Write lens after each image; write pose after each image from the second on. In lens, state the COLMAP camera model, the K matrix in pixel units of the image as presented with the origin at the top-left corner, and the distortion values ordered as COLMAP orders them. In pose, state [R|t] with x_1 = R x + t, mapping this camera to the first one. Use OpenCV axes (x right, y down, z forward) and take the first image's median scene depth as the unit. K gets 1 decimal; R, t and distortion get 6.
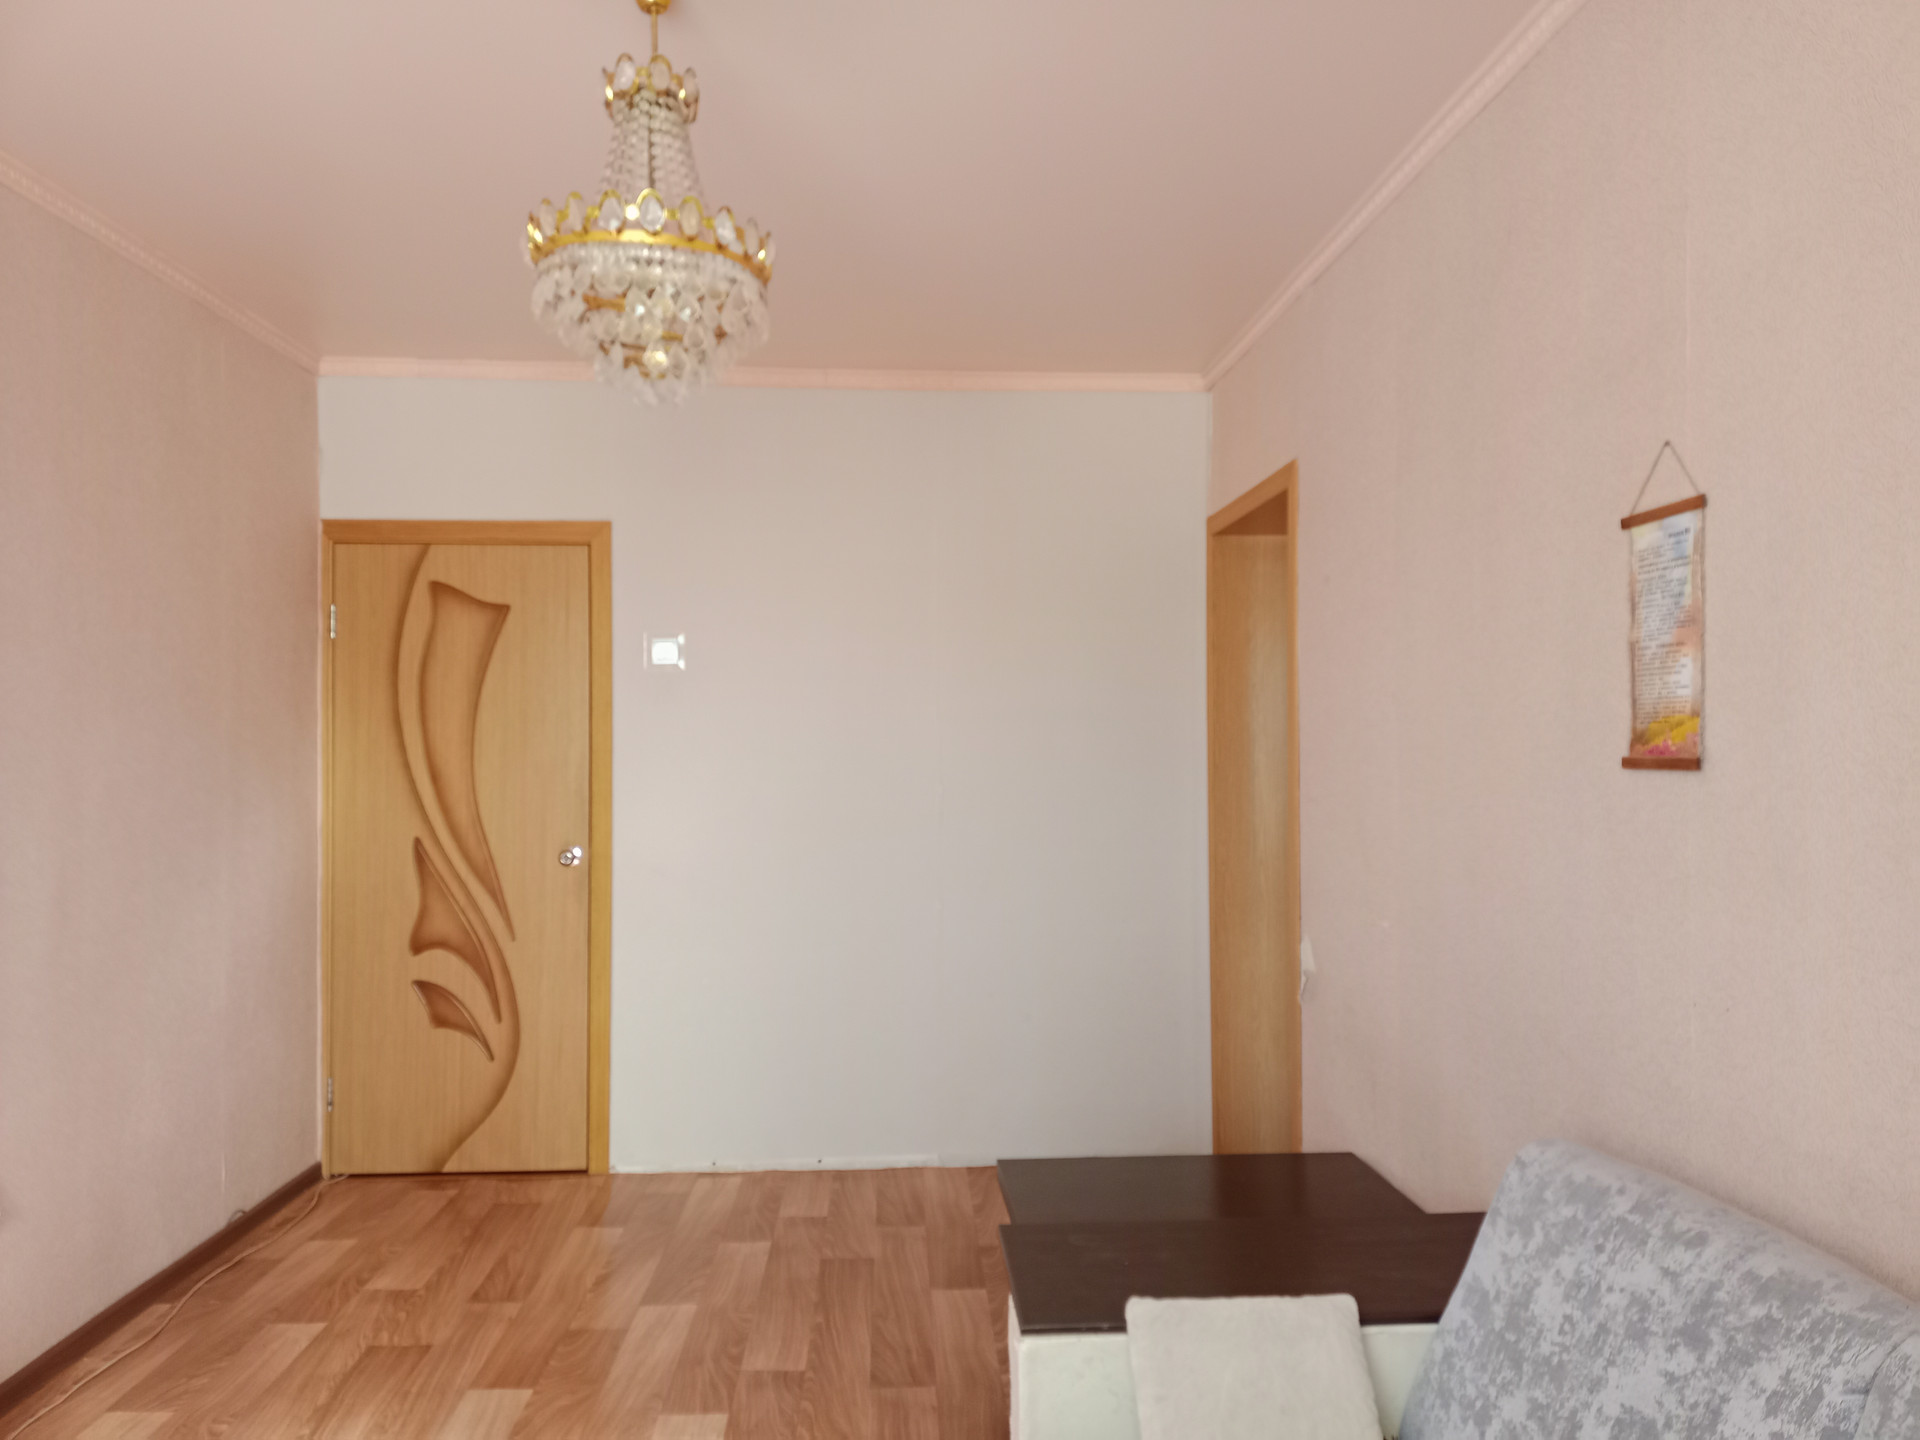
lens RADIAL K [[1407.1, 0, 960.0], [0, 1407.1, 720.0], [0, 0, 1]] dist [0.098428, -0.148992]
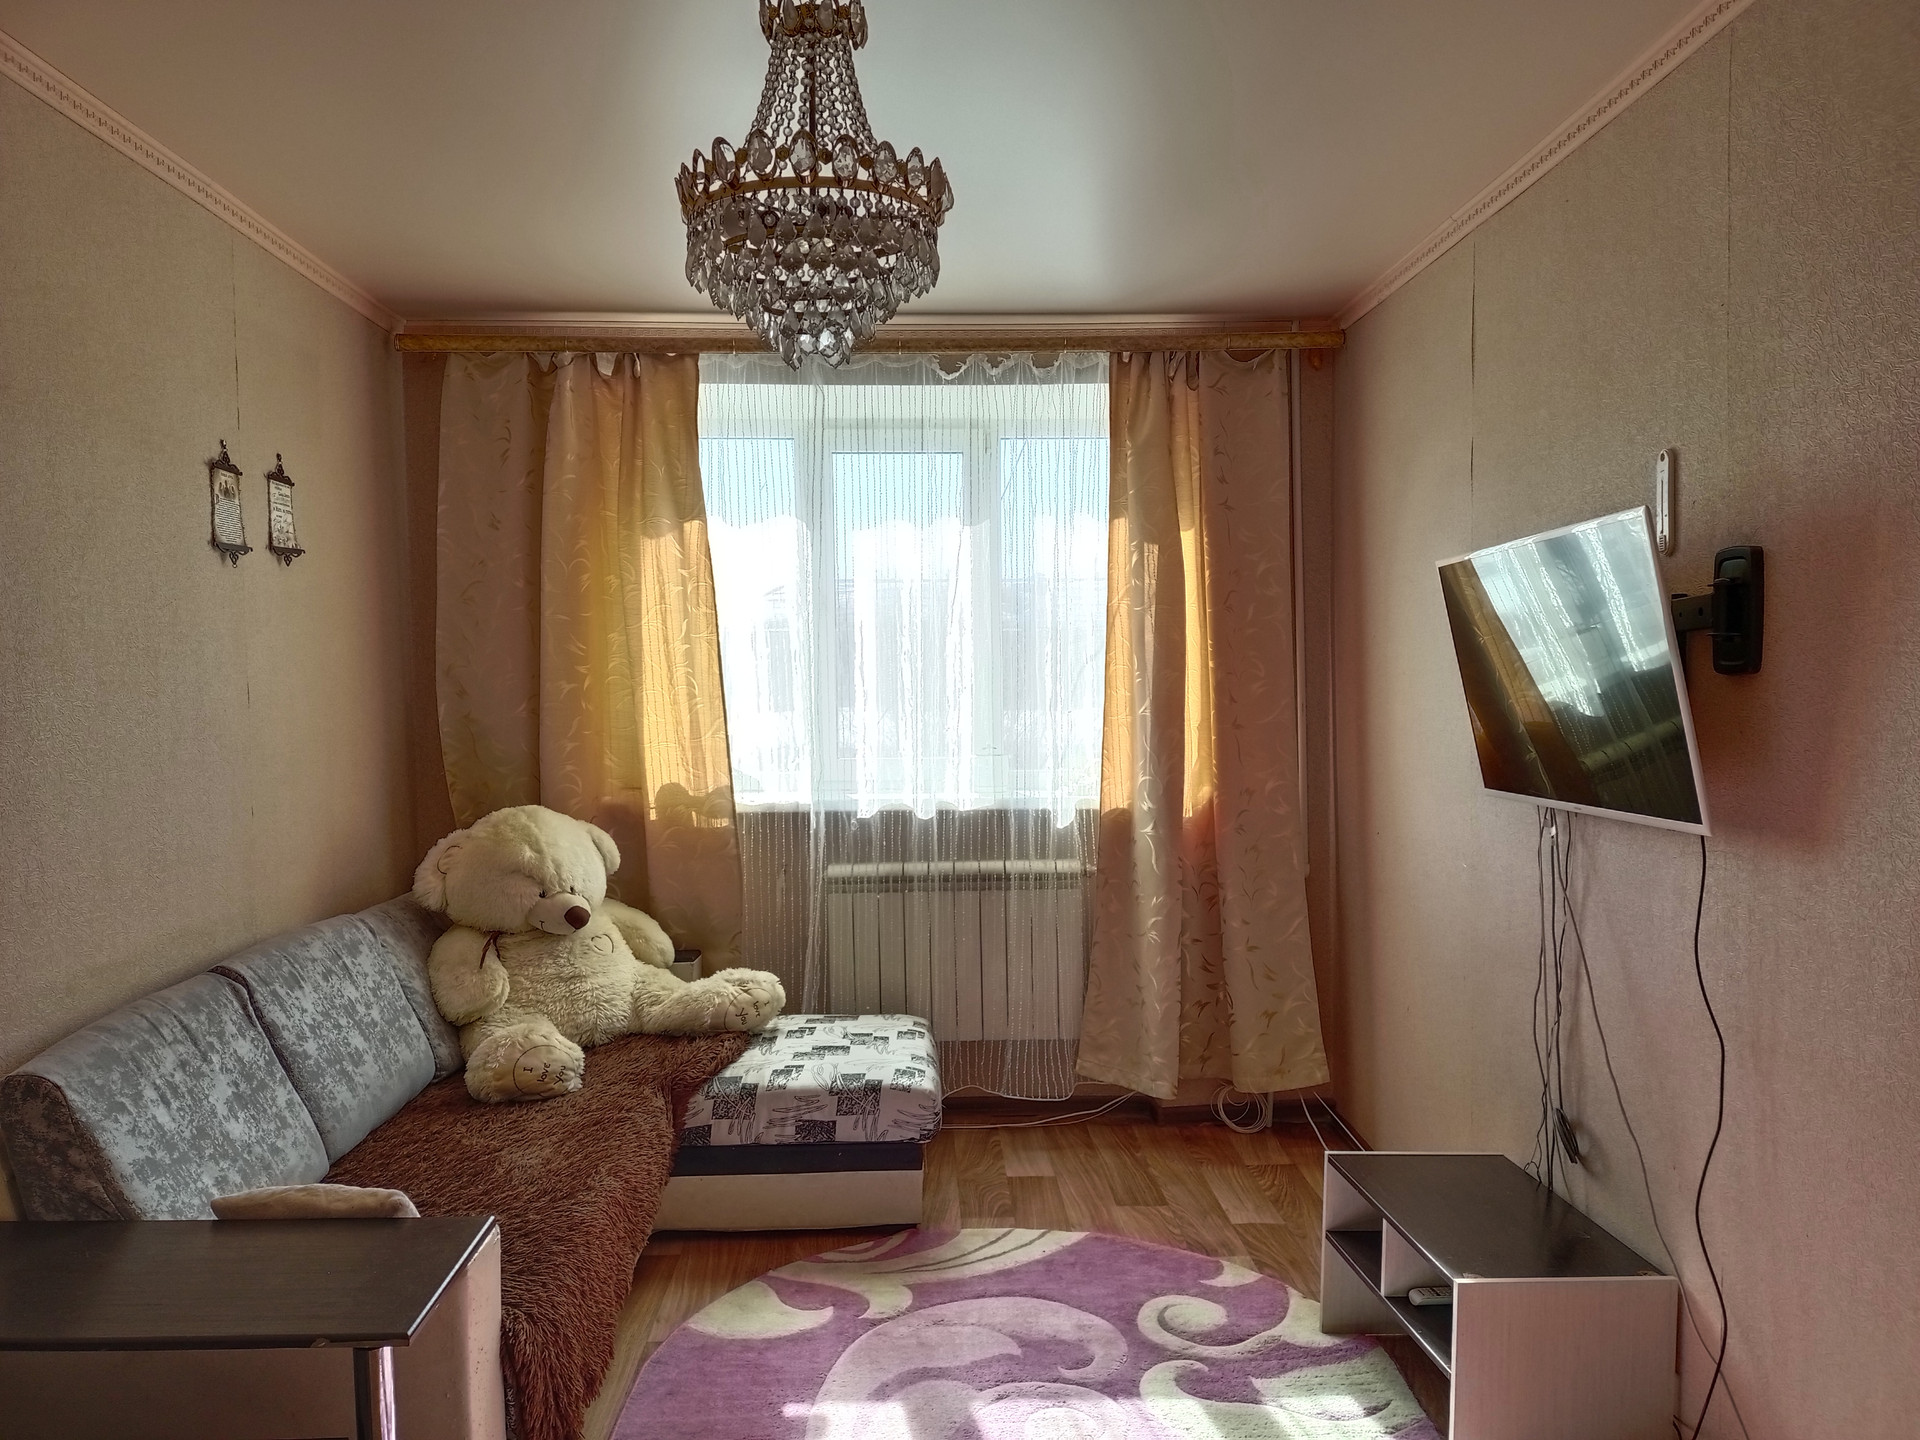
lens RADIAL K [[1407.1, 0, 960.0], [0, 1407.1, 720.0], [0, 0, 1]] dist [0.098428, -0.148992]
pose [[-0.999830, 0.017671, 0.005286, -0.413958], [0.017760, 0.999693, 0.017303, -0.001511], [-0.004979, 0.017394, -0.999836, 2.511775]]
